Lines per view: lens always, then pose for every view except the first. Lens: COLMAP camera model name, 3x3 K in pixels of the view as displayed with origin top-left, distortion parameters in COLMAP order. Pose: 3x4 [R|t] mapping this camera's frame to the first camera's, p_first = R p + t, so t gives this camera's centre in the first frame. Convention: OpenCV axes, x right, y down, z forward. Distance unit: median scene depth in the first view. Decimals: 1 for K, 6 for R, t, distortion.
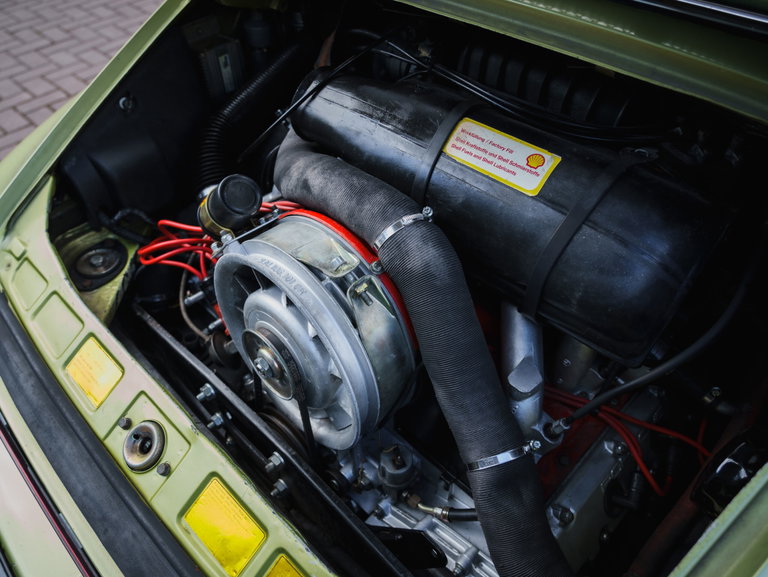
lens RADIAL K [[539.2, 0, 384.0], [0, 539.2, 288.5], [0, 0, 1]] dist [-0.006040, -0.003880]
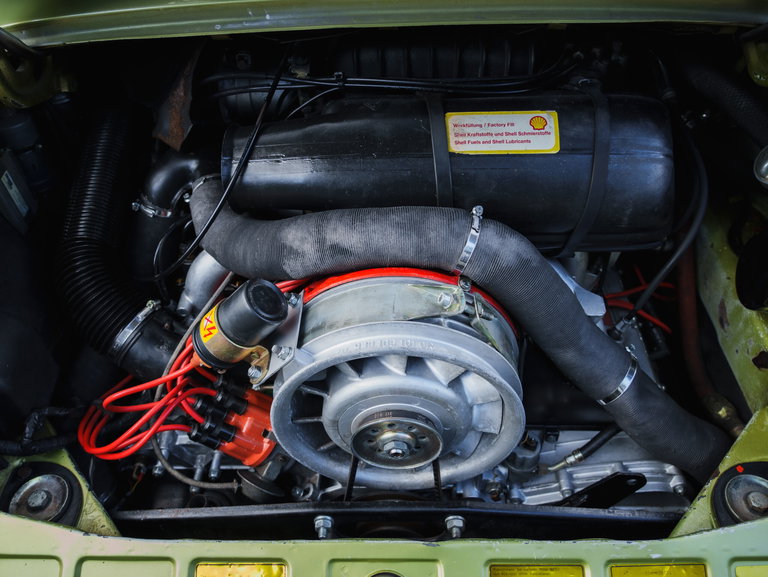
lens RADIAL K [[580.7, 0, 384.0], [0, 580.7, 288.5], [0, 0, 1]] dist [-0.003050, -0.003364]
pose [[0.739377, -0.507710, 0.442212, -0.599469], [0.502352, 0.853295, 0.139750, -0.257936], [-0.448290, 0.118818, 0.885956, 0.139177]]
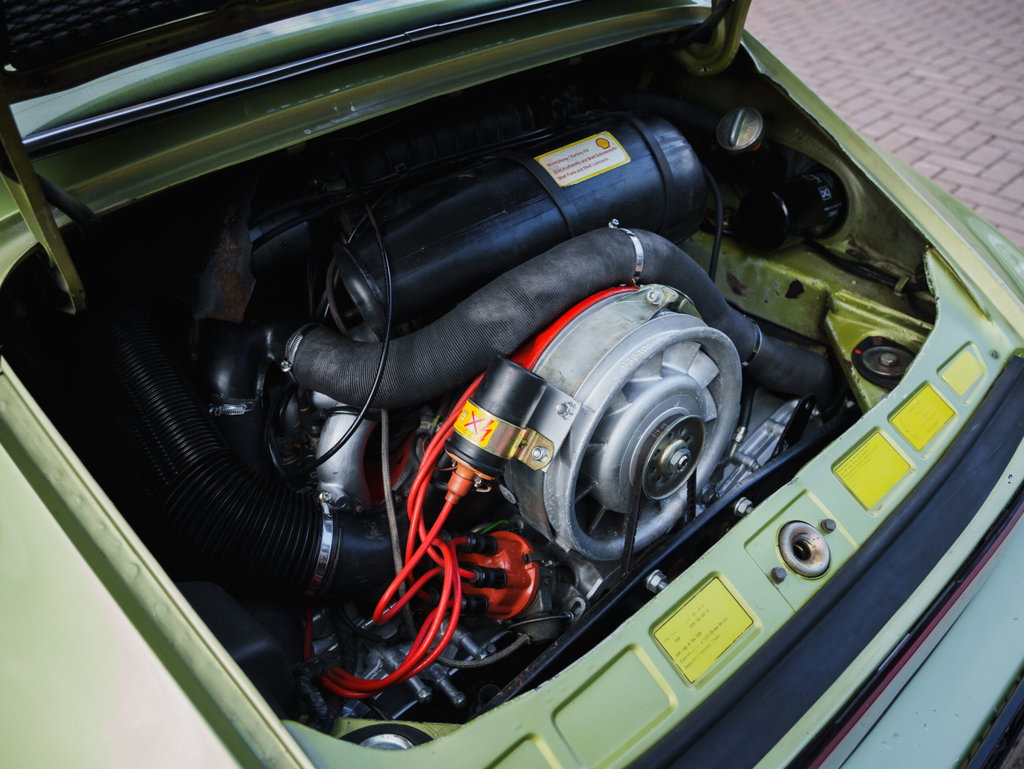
lens RADIAL K [[718.9, 0, 512.0], [0, 718.9, 384.5], [0, 0, 1]] dist [-0.006040, -0.003880]
pose [[0.117728, -0.620370, 0.775423, -1.218741], [0.750186, 0.567189, 0.339878, -0.589017], [-0.650662, 0.541698, 0.532167, 0.552662]]
